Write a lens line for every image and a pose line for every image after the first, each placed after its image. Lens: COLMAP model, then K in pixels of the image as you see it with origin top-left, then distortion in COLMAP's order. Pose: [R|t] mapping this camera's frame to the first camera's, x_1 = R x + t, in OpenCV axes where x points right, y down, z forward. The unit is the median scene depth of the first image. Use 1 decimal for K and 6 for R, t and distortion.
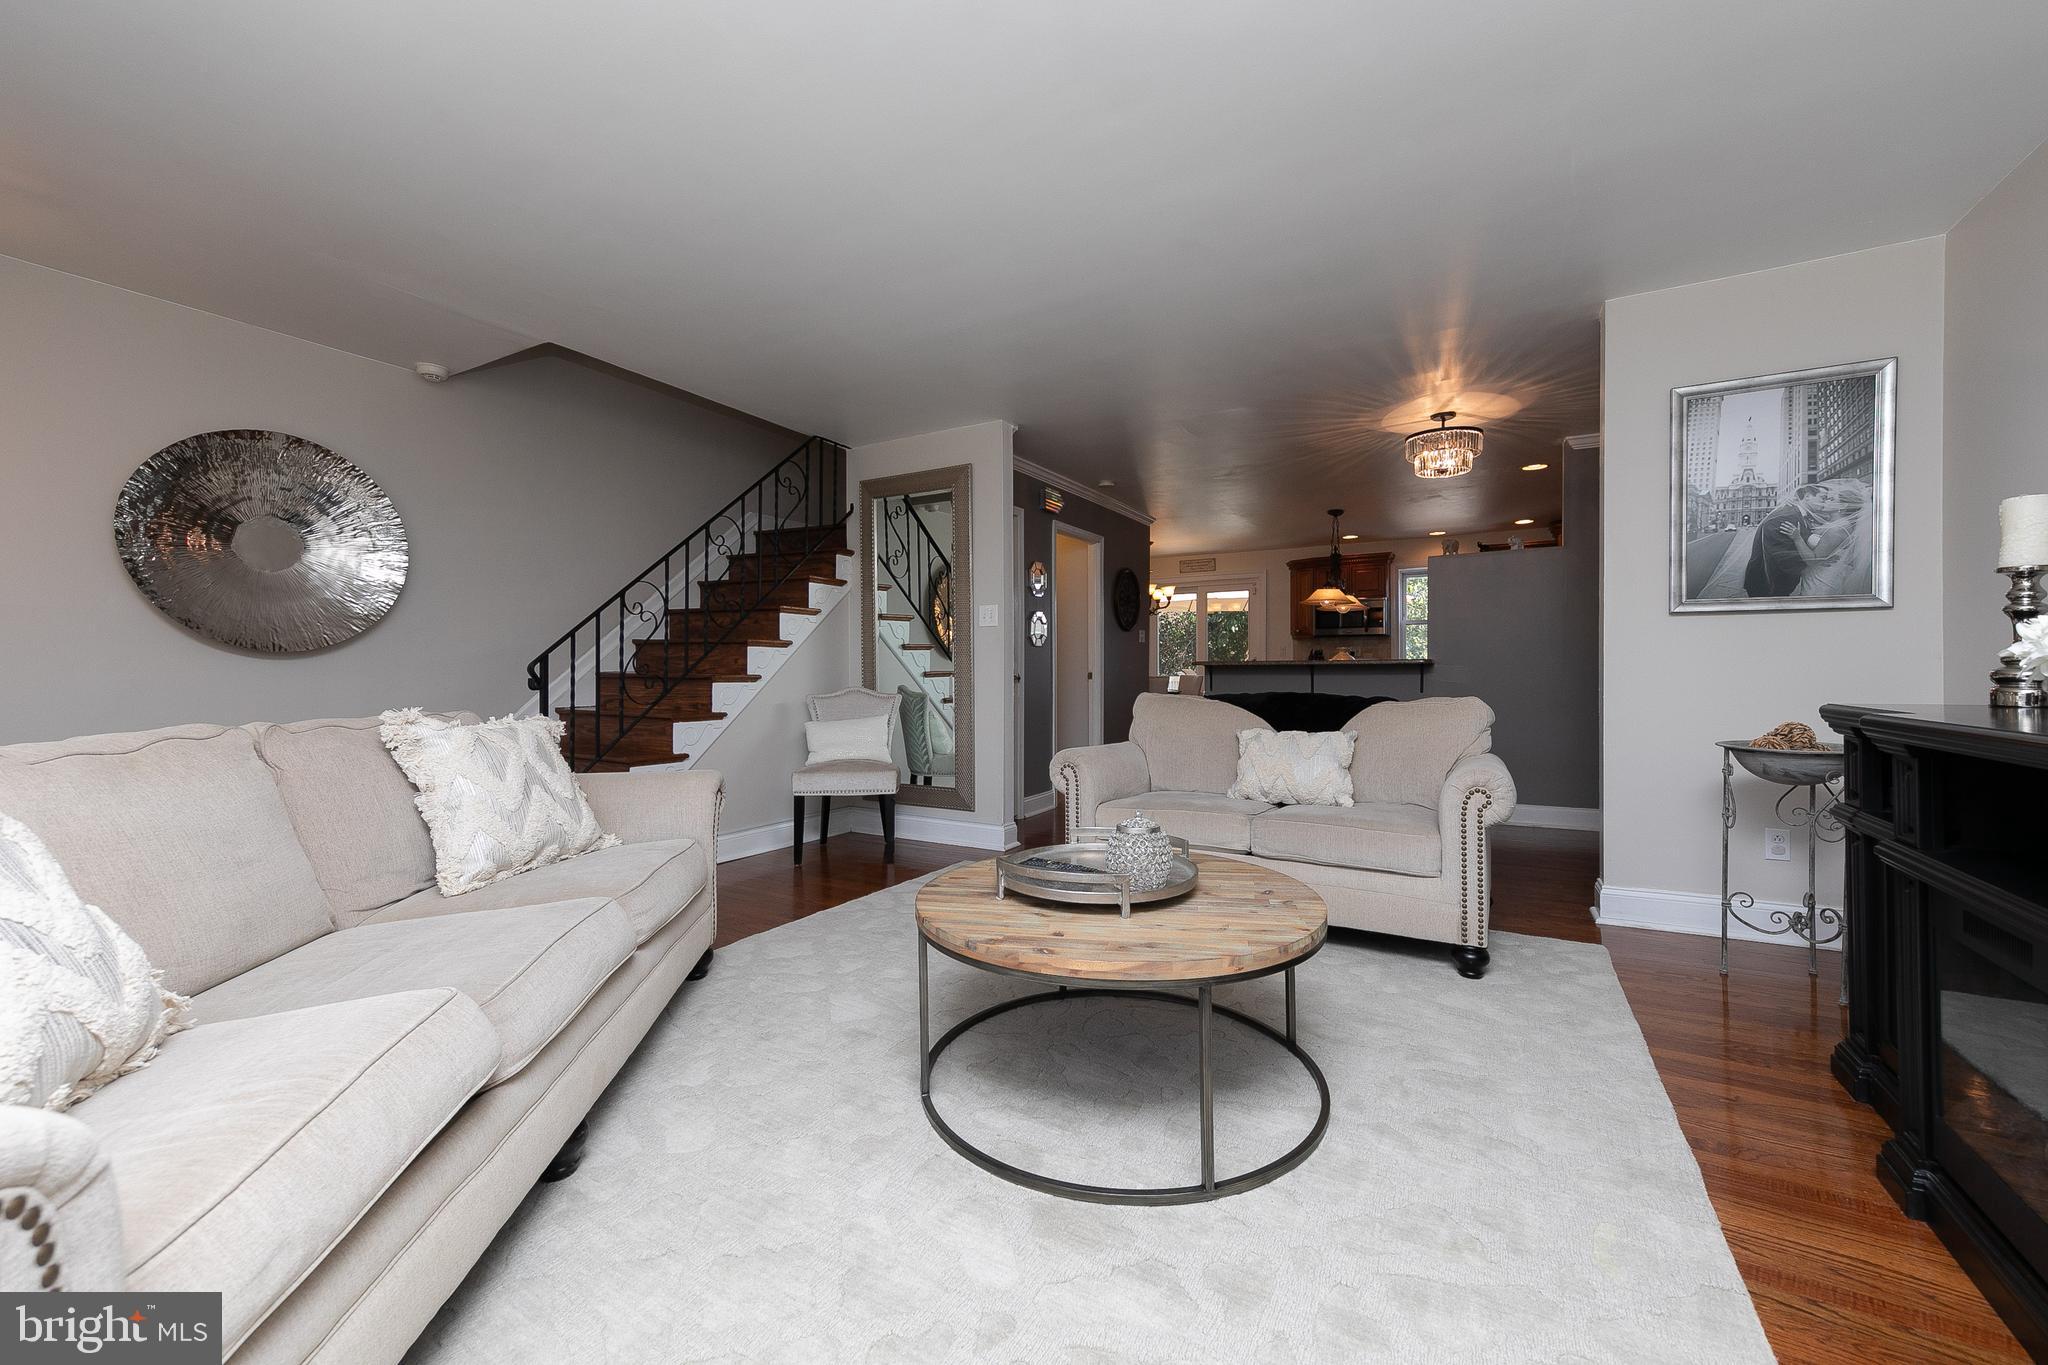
lens RADIAL K [[813.2, 0, 1024.0], [0, 813.2, 682.5], [0, 0, 1]] dist [0.001978, -0.000020]
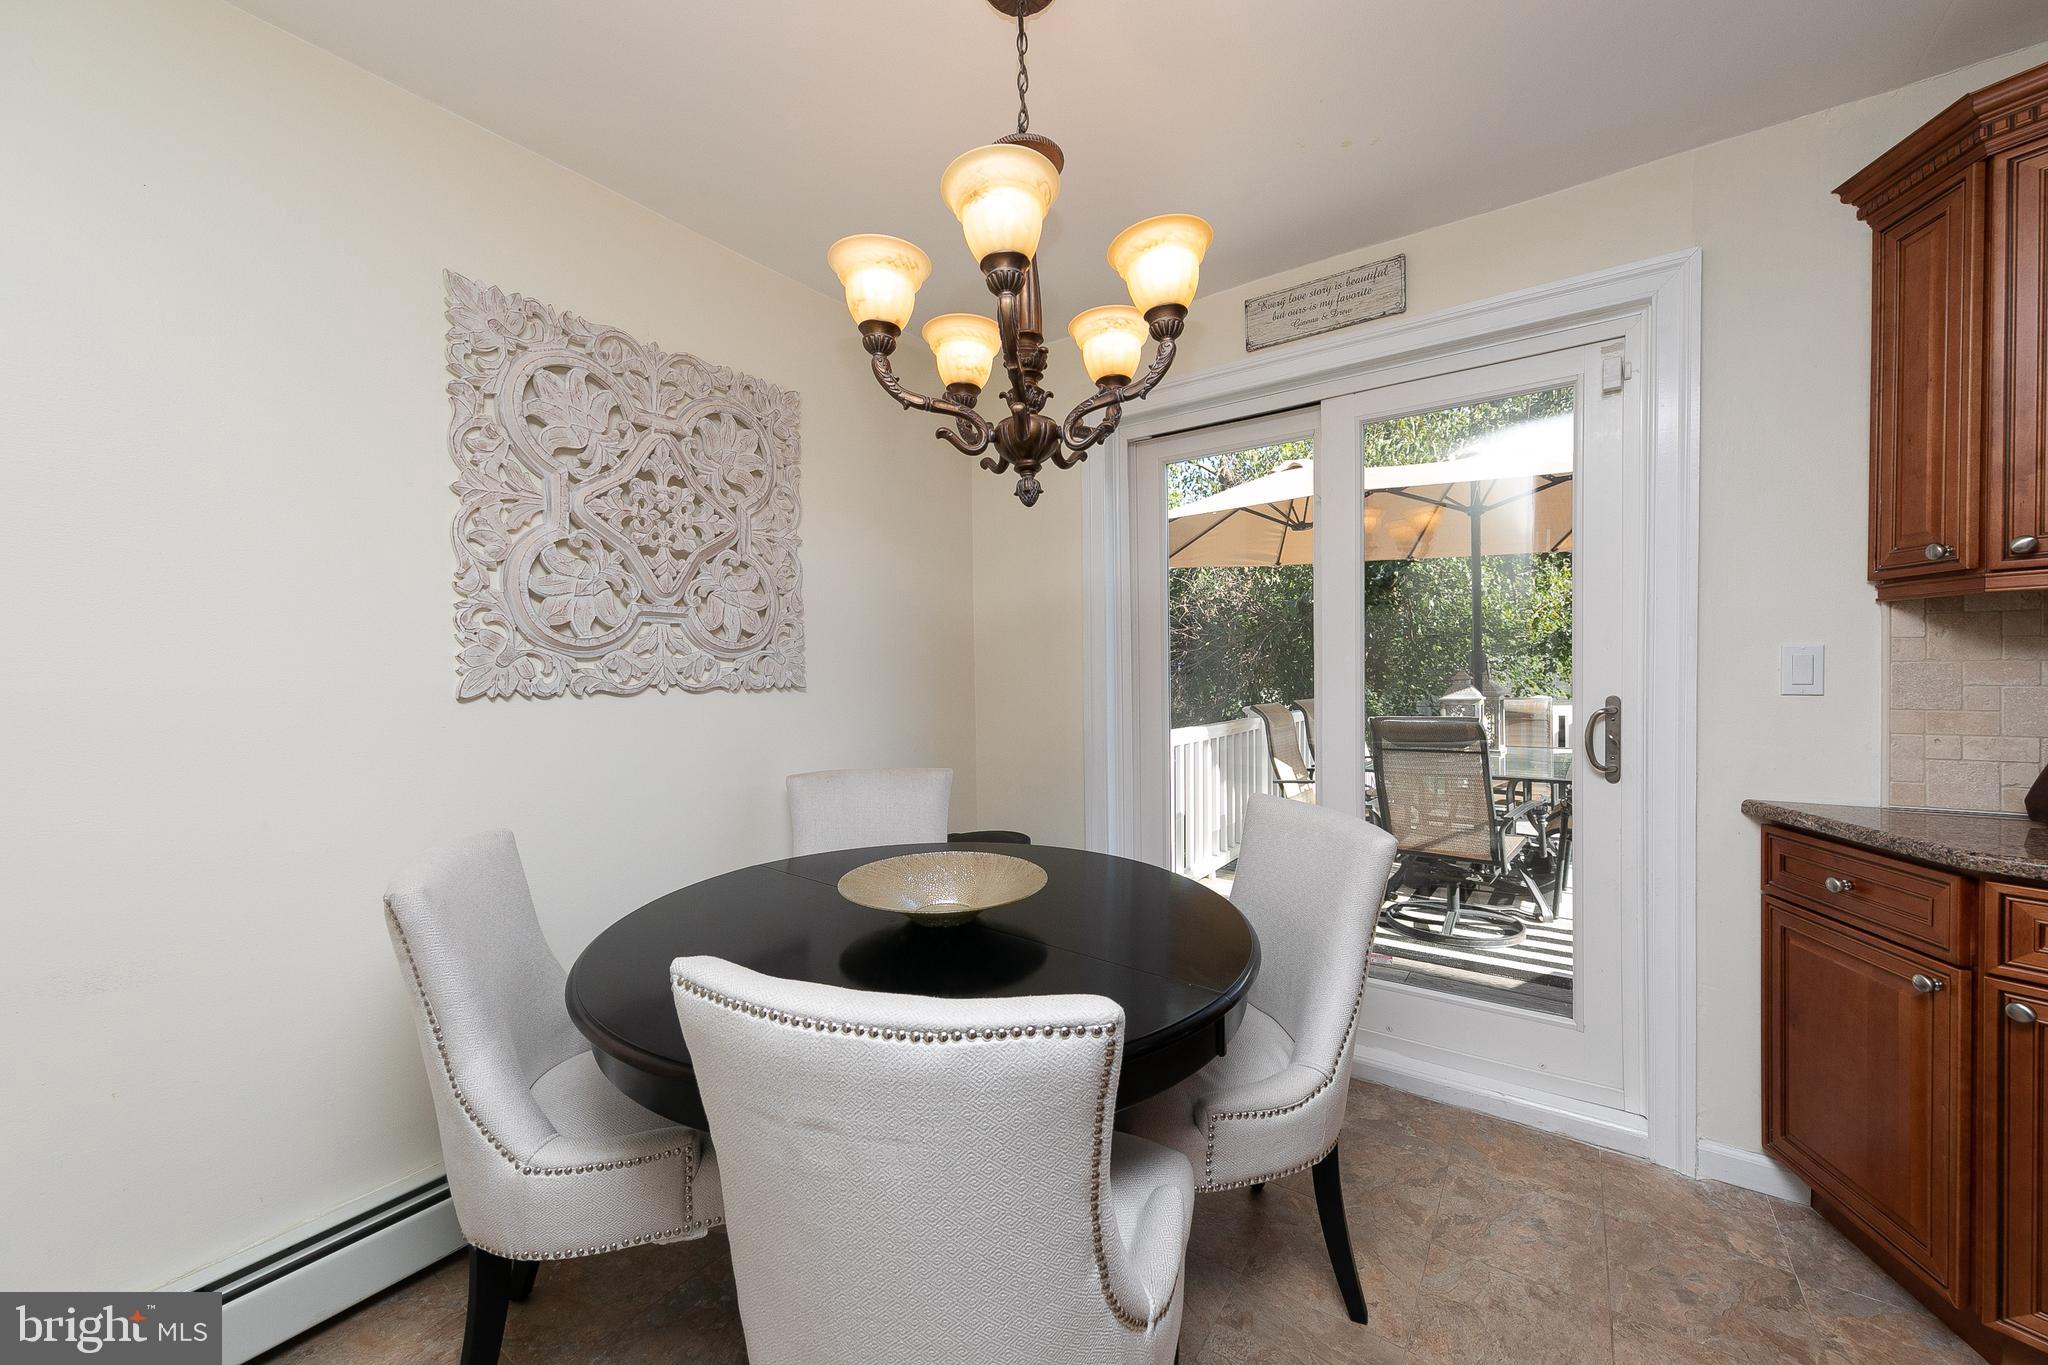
lens RADIAL K [[813.2, 0, 1024.0], [0, 813.2, 682.5], [0, 0, 1]] dist [0.001978, -0.000020]
pose [[0.996814, -0.009163, -0.079237, 0.264635], [0.009497, 0.999948, 0.003836, -0.067679], [0.079198, -0.004576, 0.996848, 1.386551]]
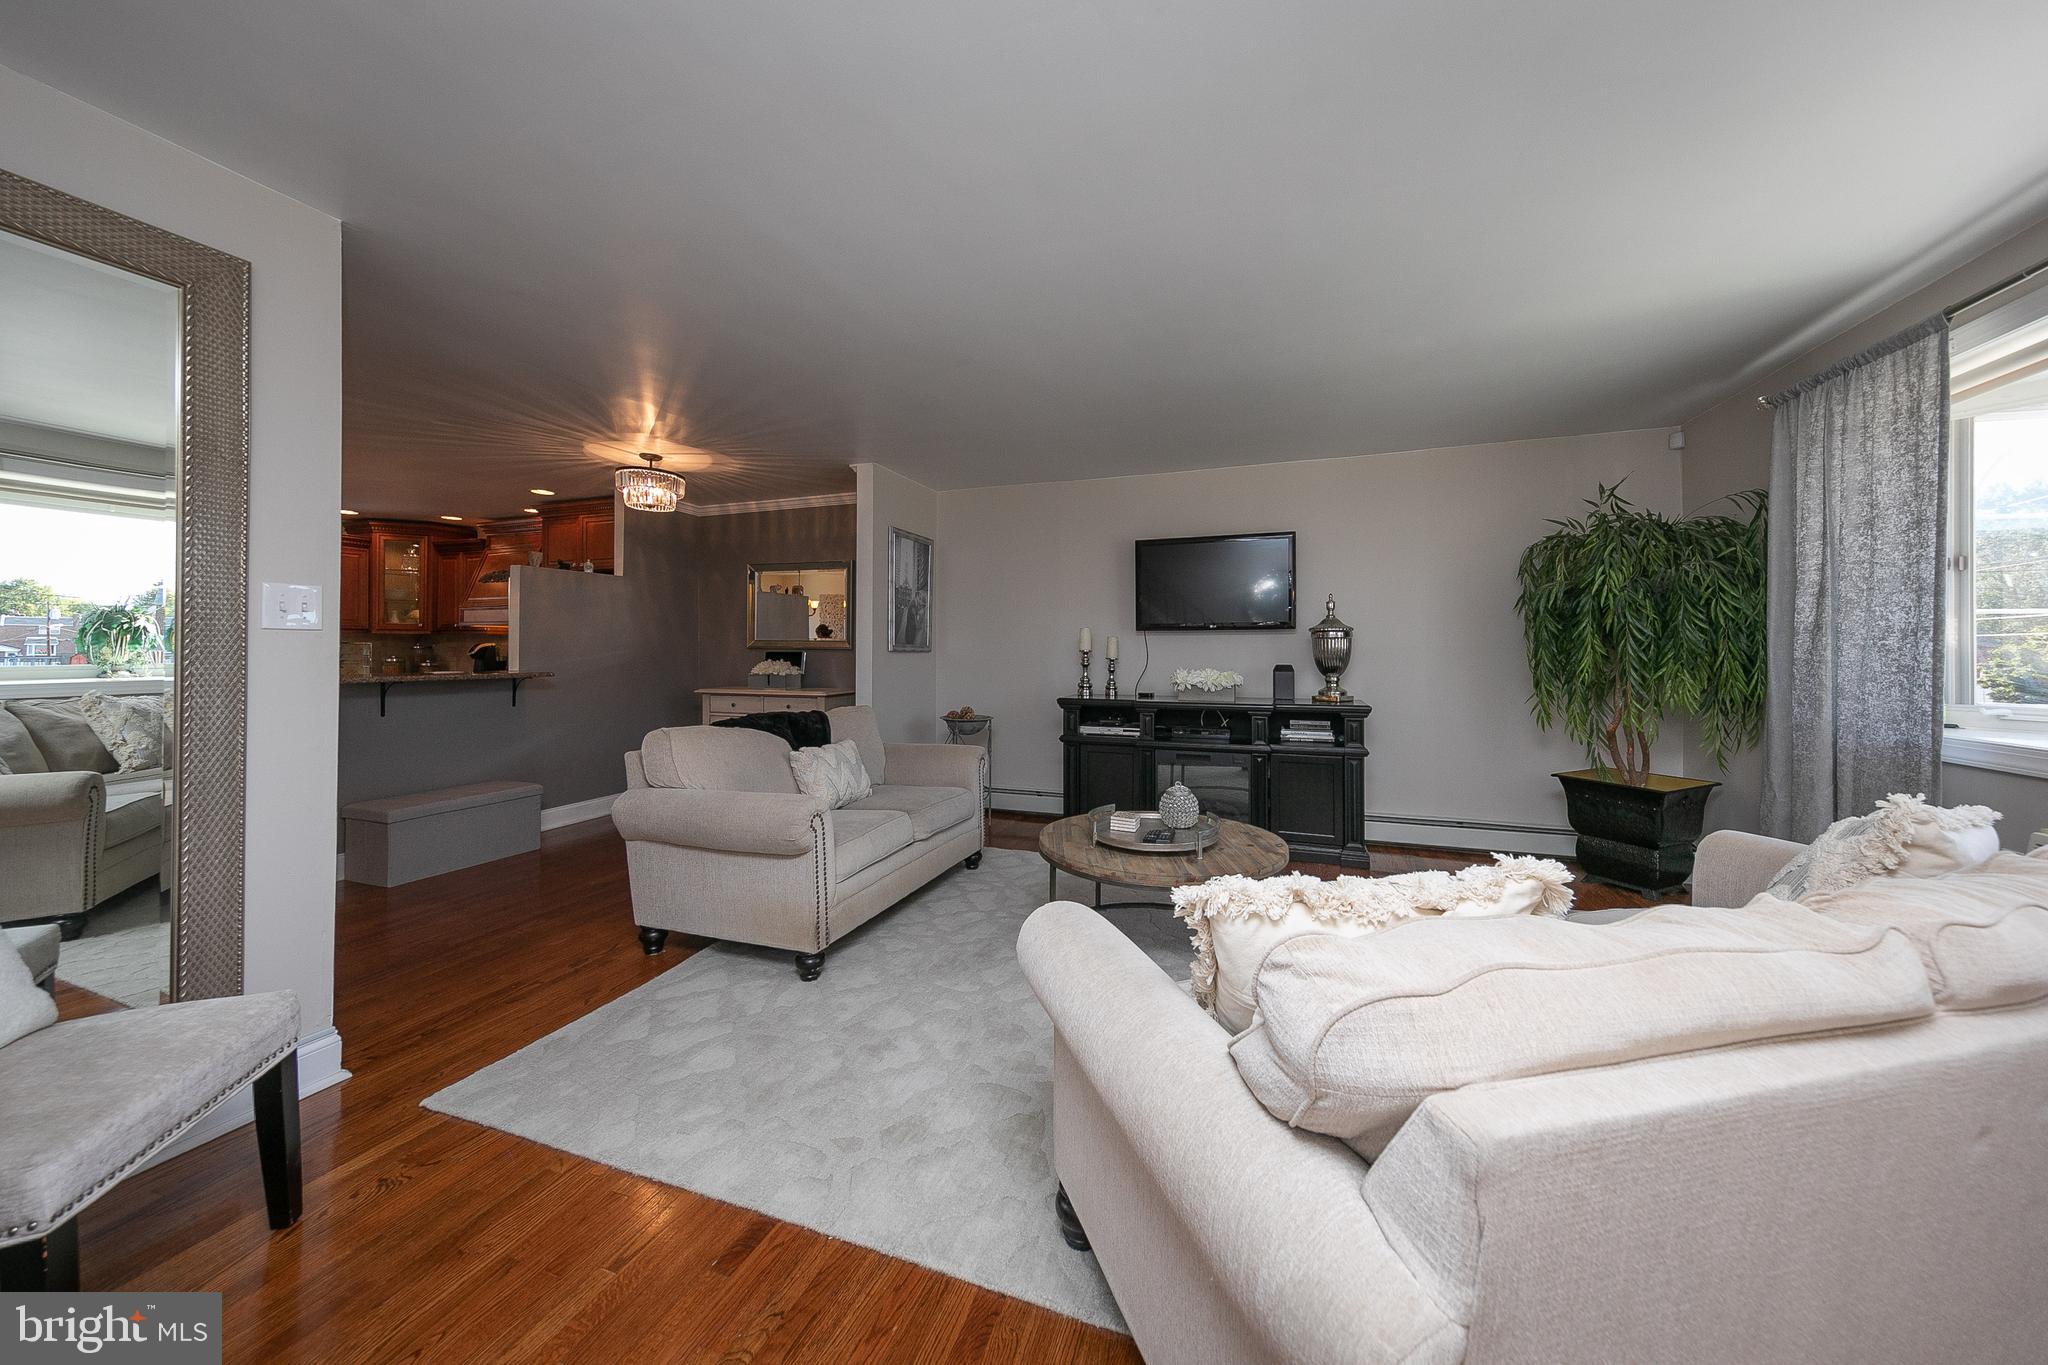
lens RADIAL K [[696.7, 0, 1056.2], [0, 696.7, 649.9], [0, 0, 1]] dist [-0.000030, -0.000118]
pose [[-0.199923, 0.007650, 0.979782, -0.444371], [0.011049, 0.999924, -0.005553, -0.042128], [-0.979749, 0.009715, -0.199992, 0.536647]]
